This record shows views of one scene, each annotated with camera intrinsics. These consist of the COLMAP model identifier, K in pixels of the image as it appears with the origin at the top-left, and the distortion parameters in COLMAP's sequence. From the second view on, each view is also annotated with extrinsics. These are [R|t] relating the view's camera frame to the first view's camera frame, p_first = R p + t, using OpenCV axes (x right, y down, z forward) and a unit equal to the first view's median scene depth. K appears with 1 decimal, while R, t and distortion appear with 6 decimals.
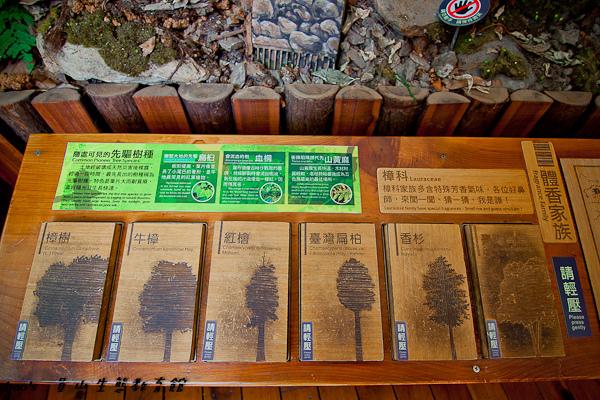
lens RADIAL K [[302.7, 0, 300.0], [0, 302.7, 200.0], [0, 0, 1]] dist [-0.001851, -0.017543]
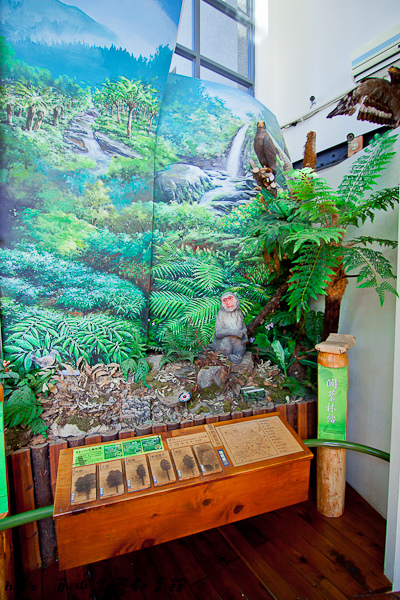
lens RADIAL K [[302.7, 0, 200.0], [0, 302.7, 300.0], [0, 0, 1]] dist [-0.001851, -0.017543]
pose [[0.947352, -0.052085, 0.315931, -0.356743], [0.280740, 0.609607, -0.741326, 1.413105], [-0.153981, 0.790991, 0.592134, -2.121299]]
